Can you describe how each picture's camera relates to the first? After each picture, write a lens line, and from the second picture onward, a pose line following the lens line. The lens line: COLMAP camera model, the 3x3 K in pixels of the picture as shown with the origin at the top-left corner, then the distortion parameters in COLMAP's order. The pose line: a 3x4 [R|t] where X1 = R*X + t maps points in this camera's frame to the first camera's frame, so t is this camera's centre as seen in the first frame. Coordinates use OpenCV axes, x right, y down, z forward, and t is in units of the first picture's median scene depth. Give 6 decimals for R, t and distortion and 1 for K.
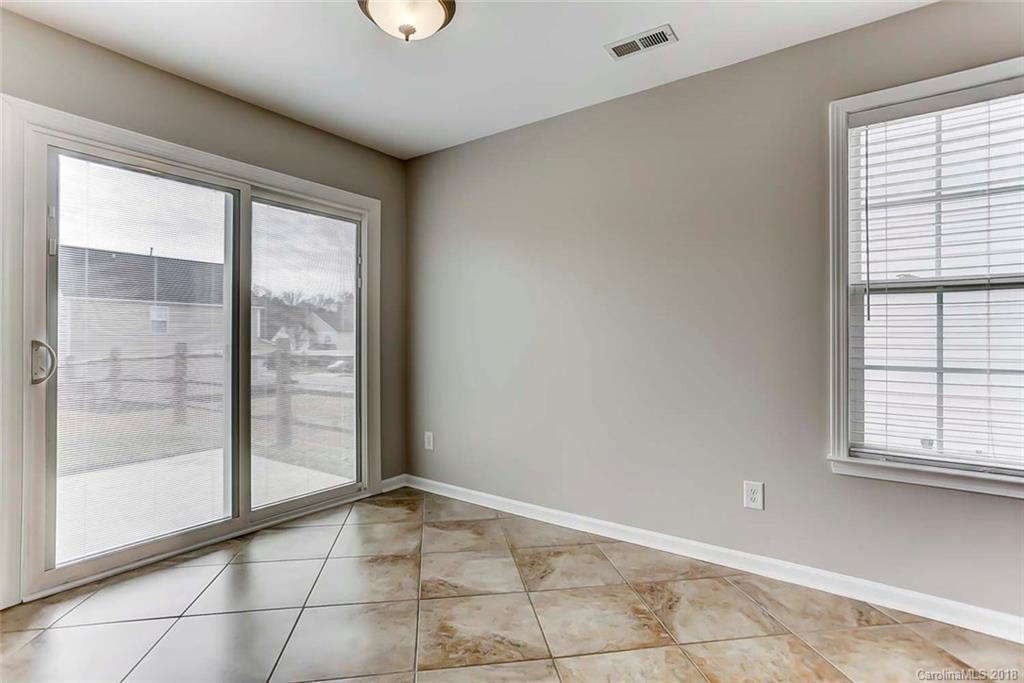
lens RADIAL K [[499.6, 0, 505.6], [0, 499.6, 336.6], [0, 0, 1]] dist [-0.003227, -0.000237]
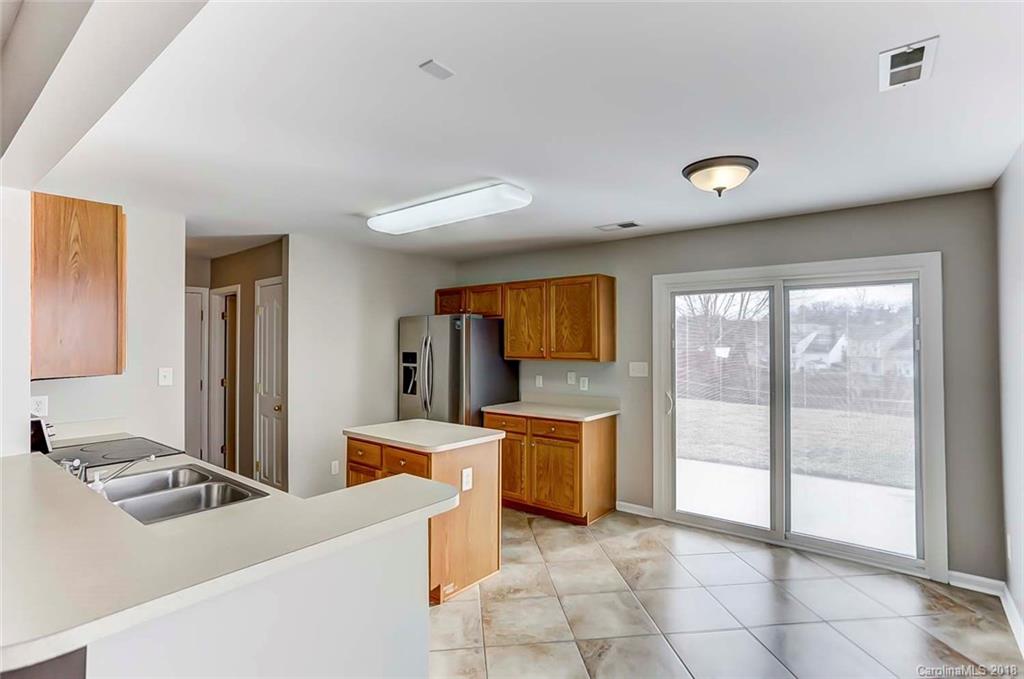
lens RADIAL K [[507.8, 0, 517.8], [0, 507.8, 339.1], [0, 0, 1]] dist [-0.003241, -0.000104]
pose [[-0.027720, -0.010889, -0.999556, 0.933931], [0.001450, 0.999939, -0.010933, -0.150972], [0.999615, -0.001753, -0.027702, 0.385894]]
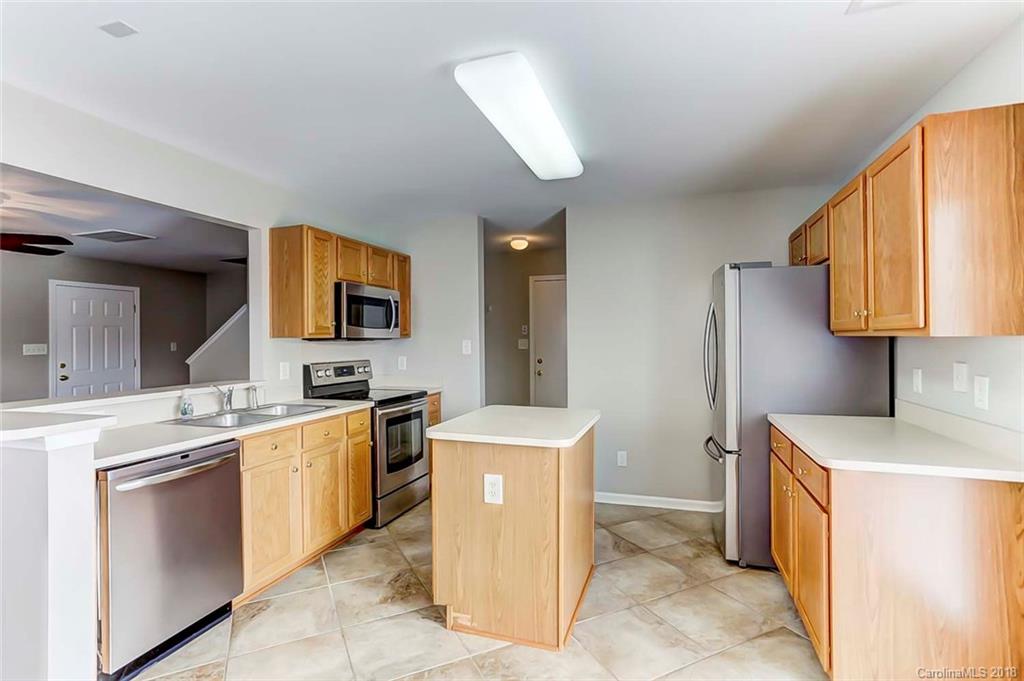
lens RADIAL K [[502.4, 0, 512.4], [0, 502.4, 335.3], [0, 0, 1]] dist [-0.054042, 0.040959]
pose [[-0.950818, 0.006556, -0.309681, -0.050484], [0.008073, 0.999961, -0.003618, -0.096218], [0.309645, -0.005940, -0.950834, 1.076196]]
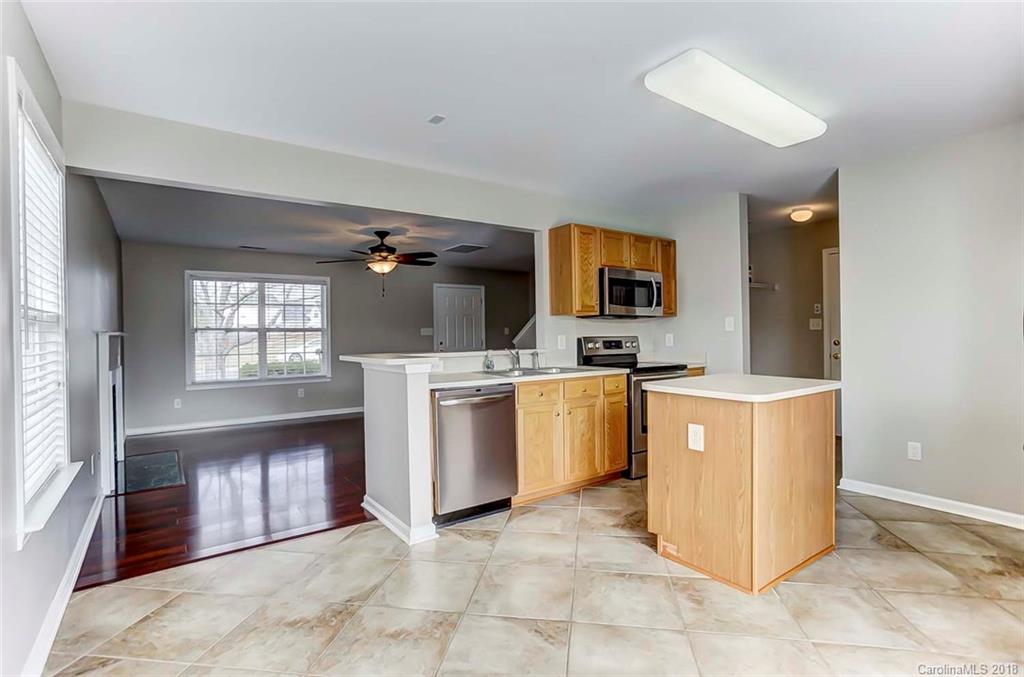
lens RADIAL K [[502.4, 0, 512.4], [0, 502.4, 333.3], [0, 0, 1]] dist [-0.054042, 0.040959]
pose [[-0.951484, 0.012506, 0.307443, -0.250077], [0.013169, 0.999913, 0.000082, -0.040052], [-0.307415, 0.004126, -0.951567, 1.278161]]
